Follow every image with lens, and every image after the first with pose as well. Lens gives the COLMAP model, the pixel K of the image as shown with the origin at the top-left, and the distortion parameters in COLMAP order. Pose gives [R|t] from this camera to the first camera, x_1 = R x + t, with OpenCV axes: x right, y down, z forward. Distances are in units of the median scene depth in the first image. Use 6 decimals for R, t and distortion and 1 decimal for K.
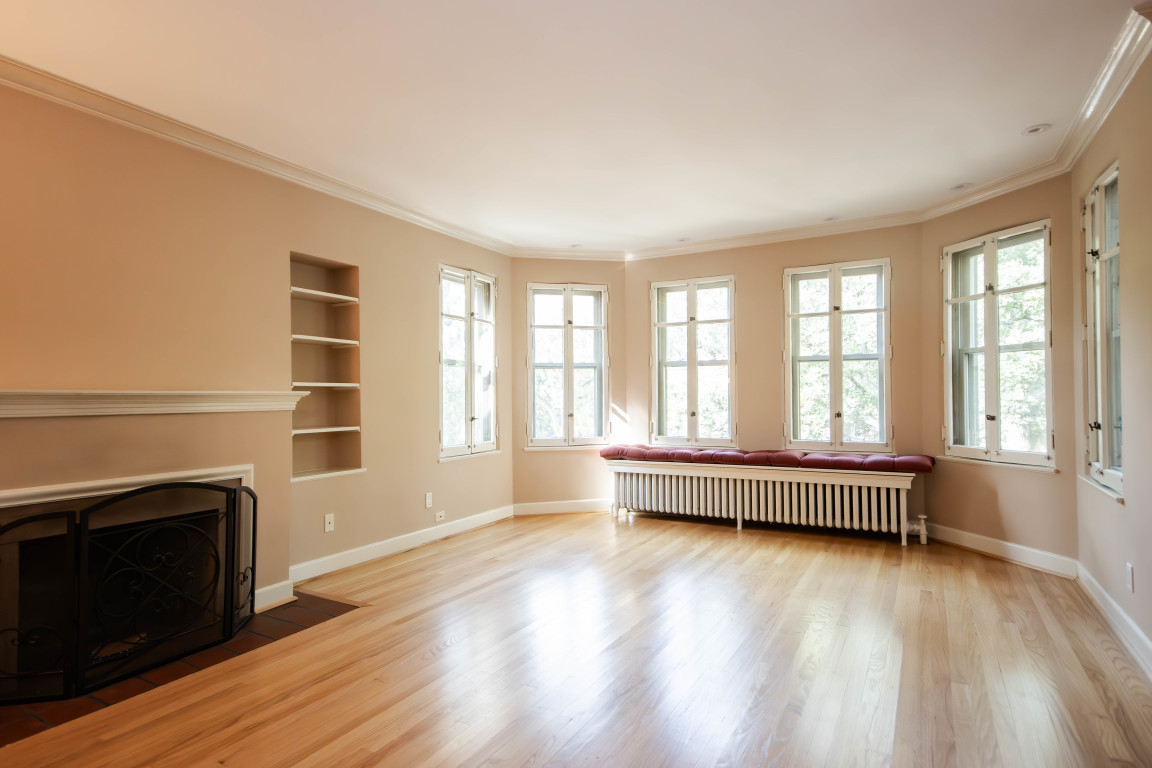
lens RADIAL K [[625.5, 0, 565.0], [0, 625.5, 389.2], [0, 0, 1]] dist [0.011358, 0.001162]
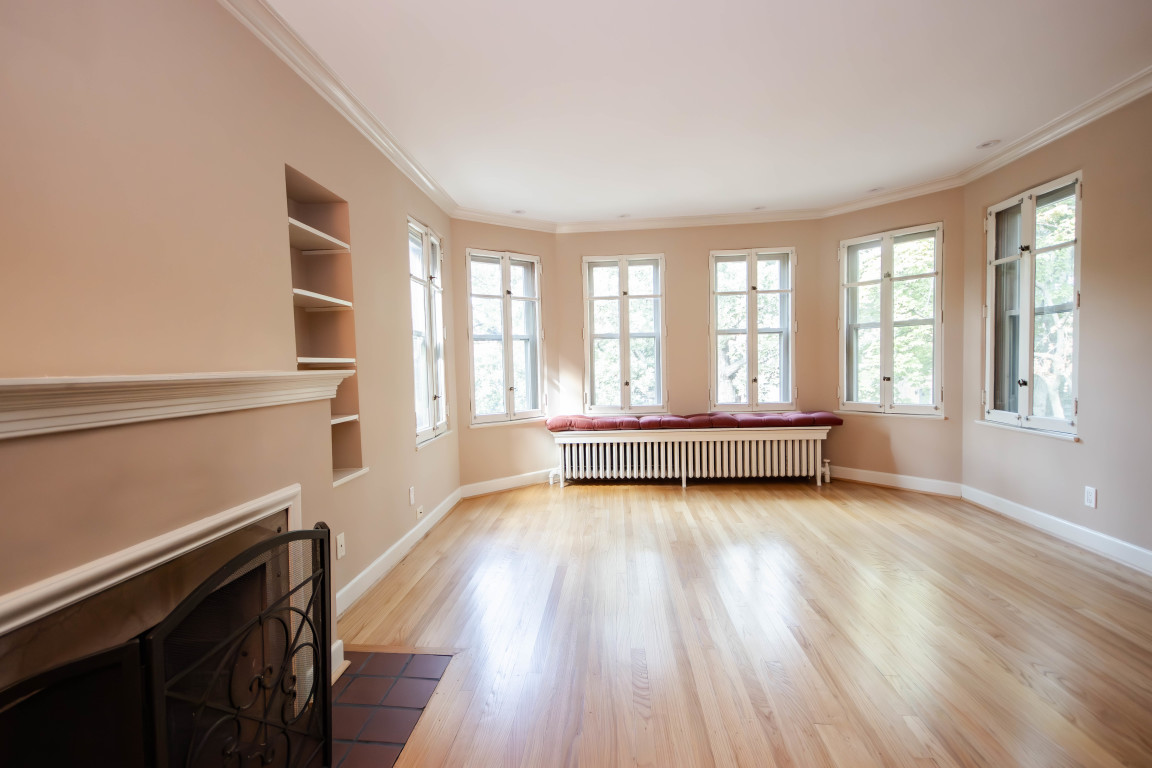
lens RADIAL K [[535.5, 0, 575.3], [0, 535.5, 390.8], [0, 0, 1]] dist [-0.002218, -0.008374]
pose [[0.910100, -0.038074, 0.412636, -0.298660], [0.015759, 0.998230, 0.057349, -0.002231], [-0.414089, -0.045691, 0.909089, 0.248013]]
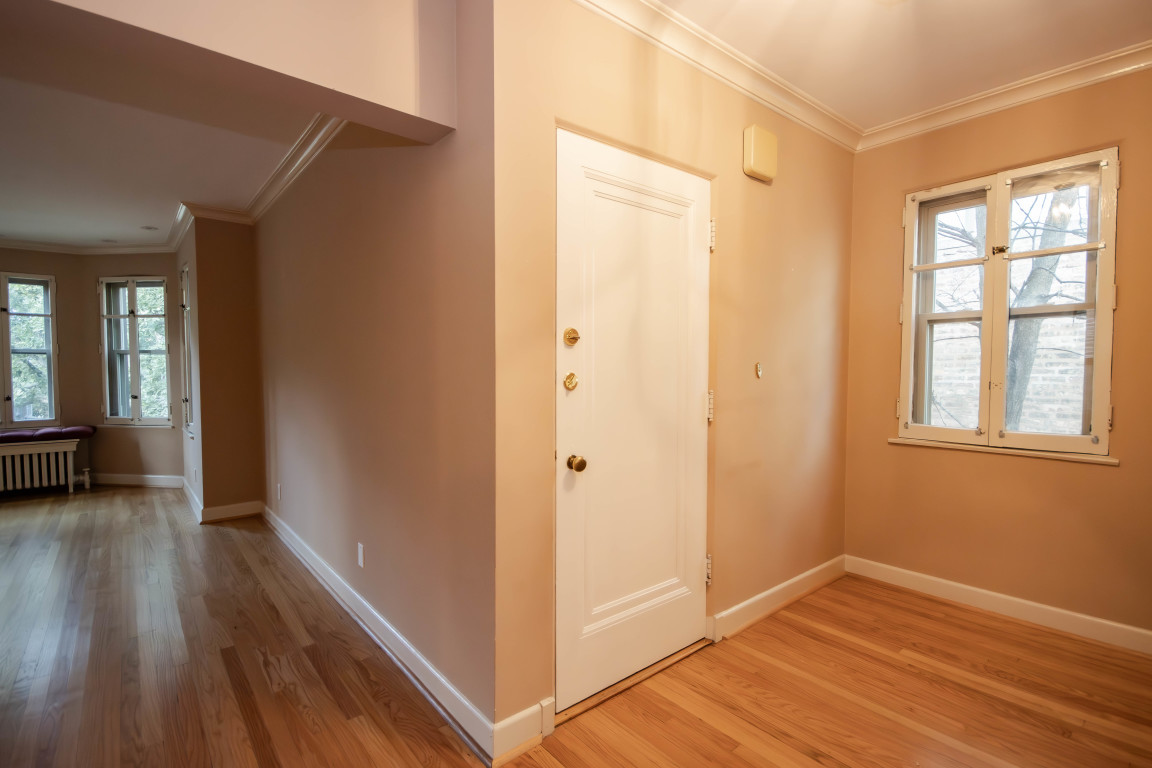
lens RADIAL K [[535.5, 0, 565.6], [0, 535.5, 386.8], [0, 0, 1]] dist [-0.002218, -0.008374]
pose [[0.343448, -0.029956, 0.938694, -0.161730], [-0.009150, 0.999337, 0.035239, -0.031044], [-0.939127, -0.020692, 0.342946, -0.386529]]
